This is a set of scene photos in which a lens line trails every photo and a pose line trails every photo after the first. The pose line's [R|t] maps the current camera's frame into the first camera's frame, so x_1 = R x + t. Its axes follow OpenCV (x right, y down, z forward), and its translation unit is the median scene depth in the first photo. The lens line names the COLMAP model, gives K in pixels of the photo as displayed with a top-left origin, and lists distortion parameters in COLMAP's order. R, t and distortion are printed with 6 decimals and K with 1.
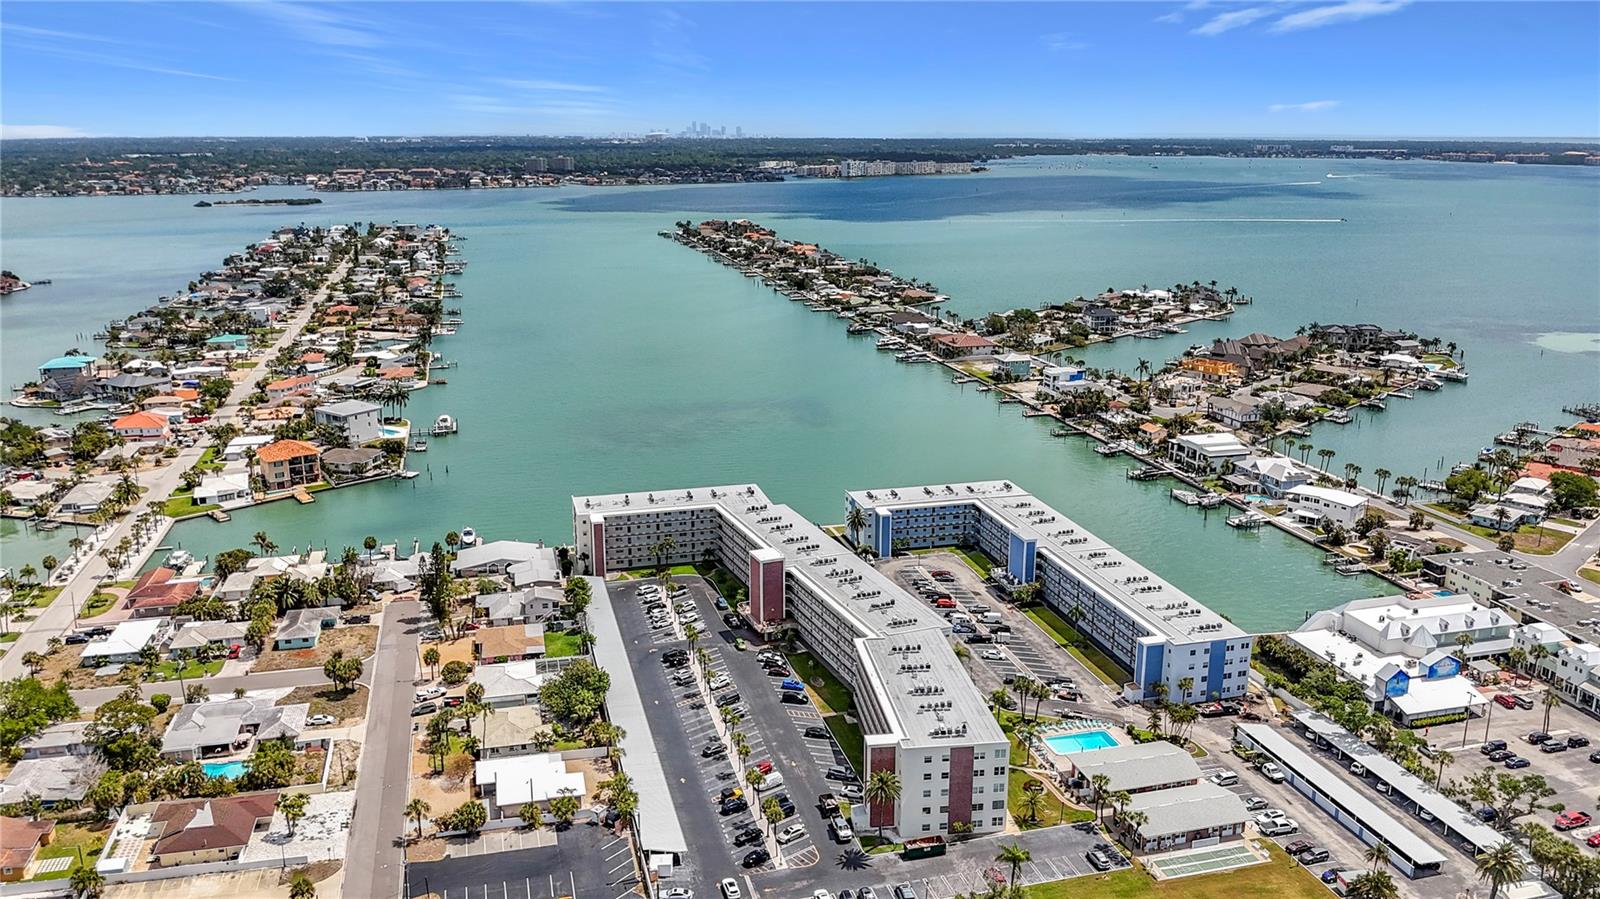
lens RADIAL K [[1212.7, 0, 800.0], [0, 1212.7, 449.5], [0, 0, 1]] dist [0.033216, -0.094252]
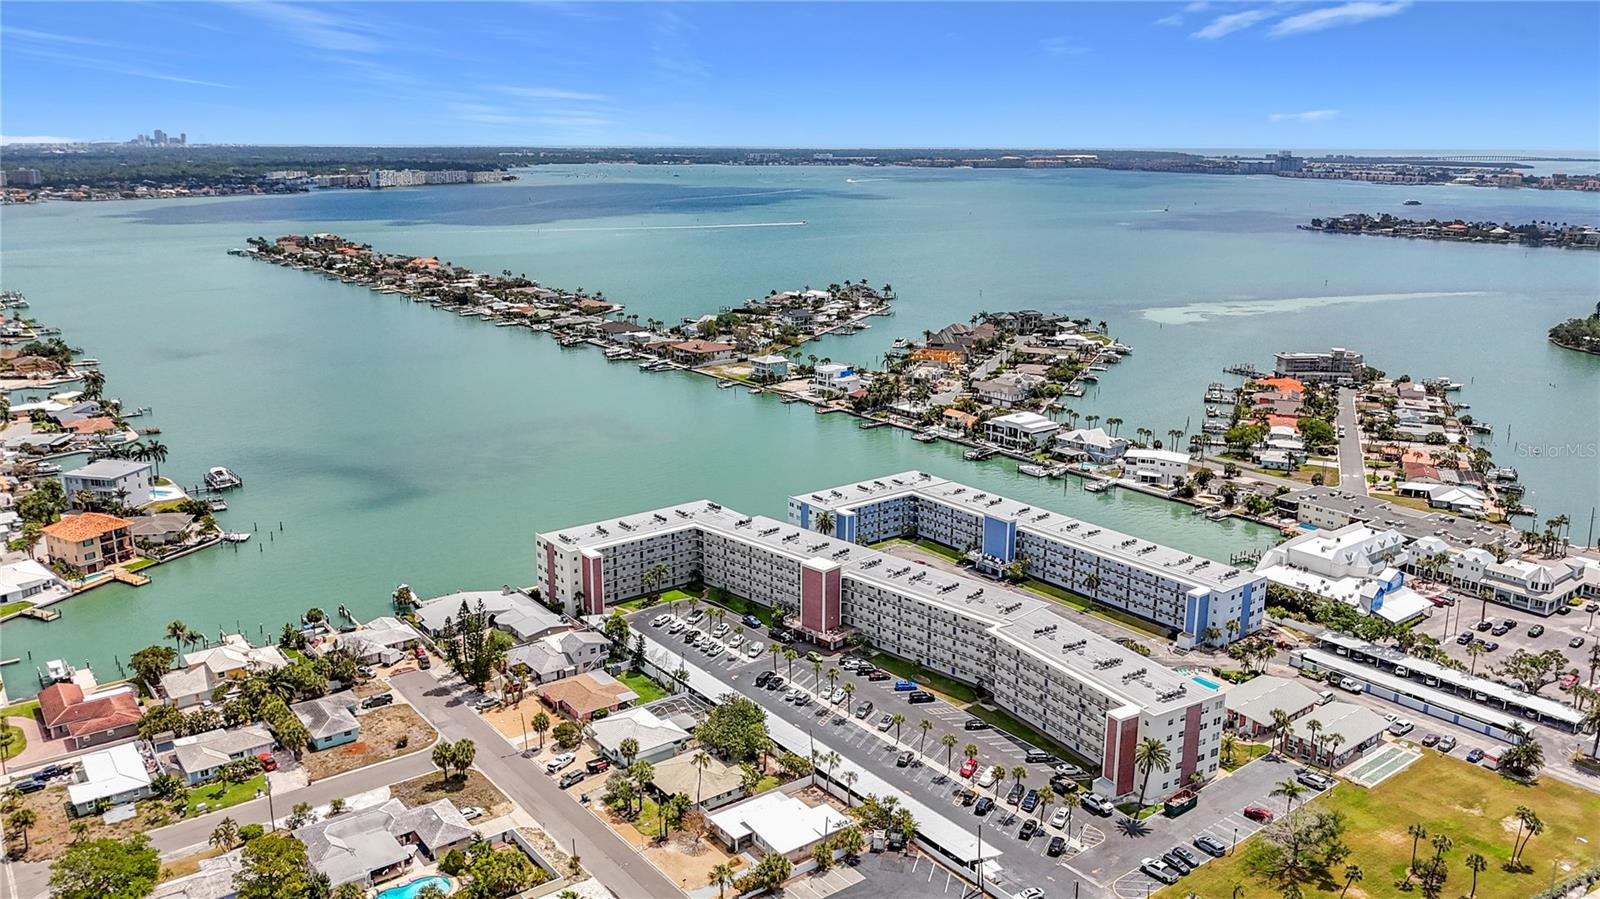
lens RADIAL K [[1203.6, 0, 800.0], [0, 1203.6, 449.5], [0, 0, 1]] dist [0.049310, -0.093218]
pose [[0.922088, -0.094439, 0.375280, -0.333313], [0.096466, 0.995246, 0.013430, -0.017856], [-0.374764, 0.023818, 0.926814, 0.072312]]
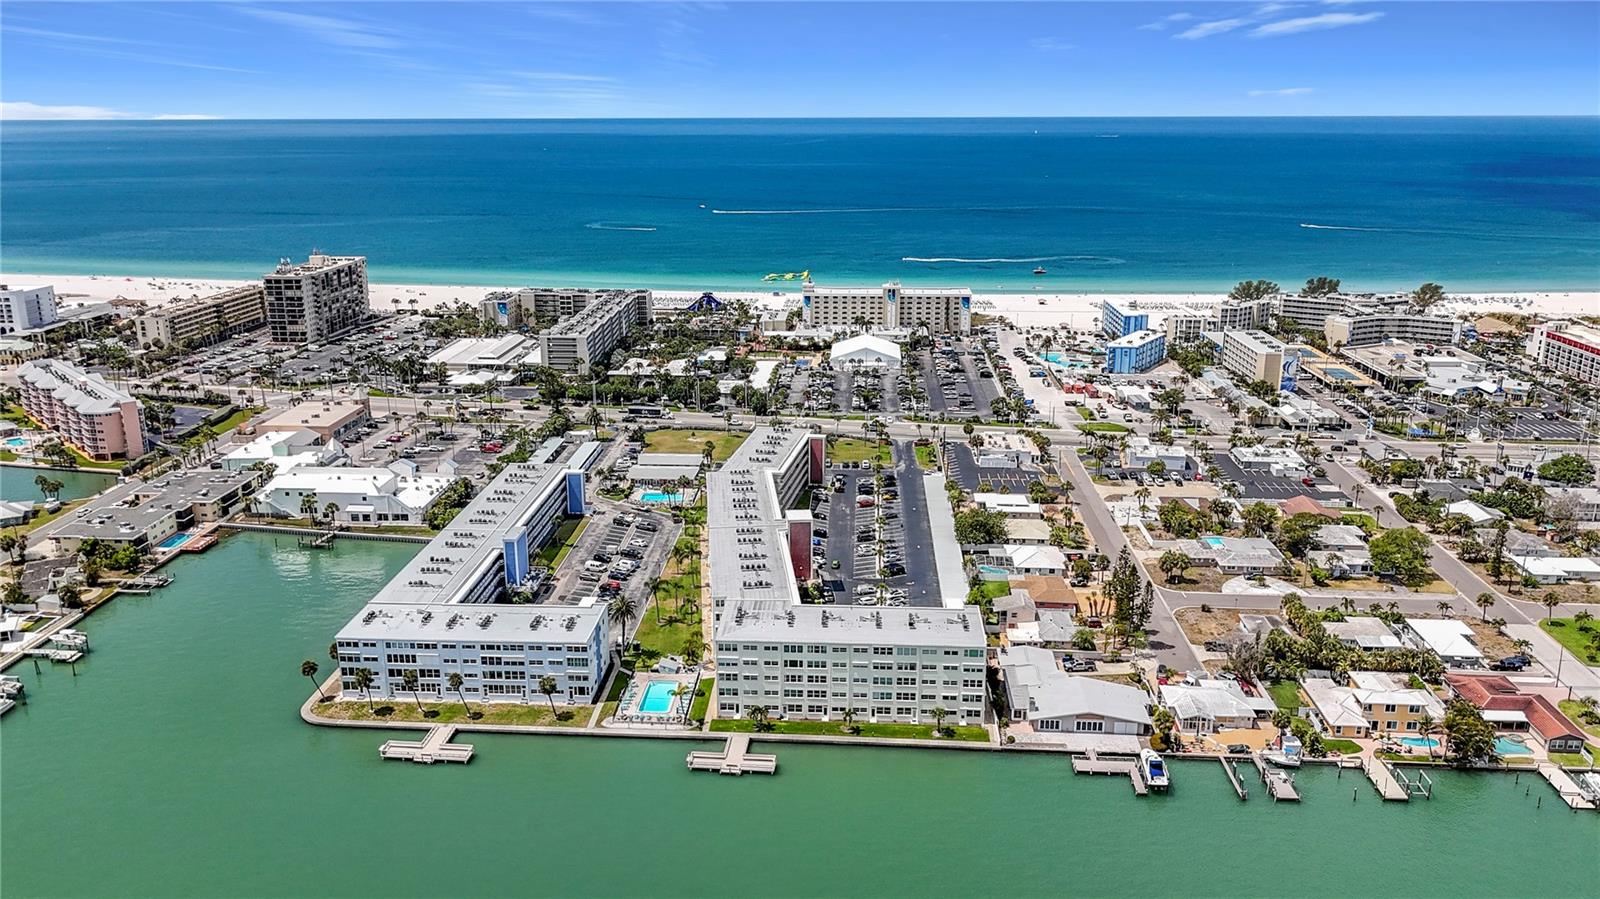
lens RADIAL K [[1212.7, 0, 800.0], [0, 1212.7, 449.5], [0, 0, 1]] dist [0.033216, -0.094252]
pose [[-0.949533, -0.085970, 0.301656, -0.278055], [0.079493, 0.864355, 0.496560, -0.395145], [-0.303427, 0.495480, -0.813899, 1.493701]]
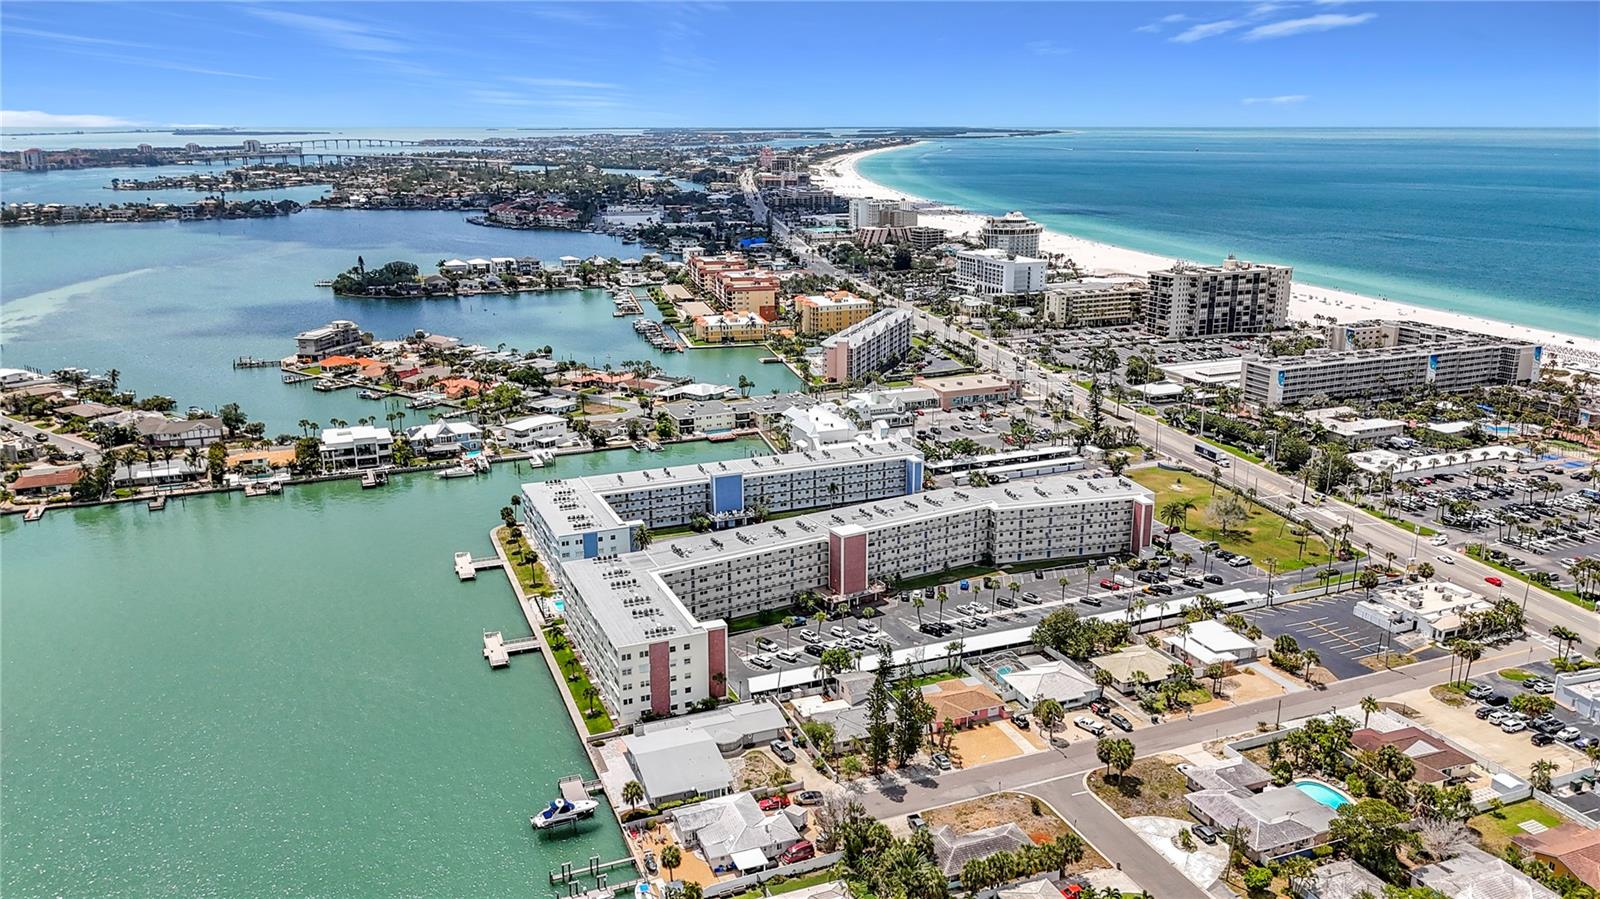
lens RADIAL K [[1212.7, 0, 800.0], [0, 1212.7, 449.5], [0, 0, 1]] dist [0.033216, -0.094252]
pose [[-0.126693, -0.260216, 0.957202, -0.808073], [0.257872, 0.923160, 0.285093, -0.227766], [-0.957837, 0.282955, -0.049856, 0.877064]]
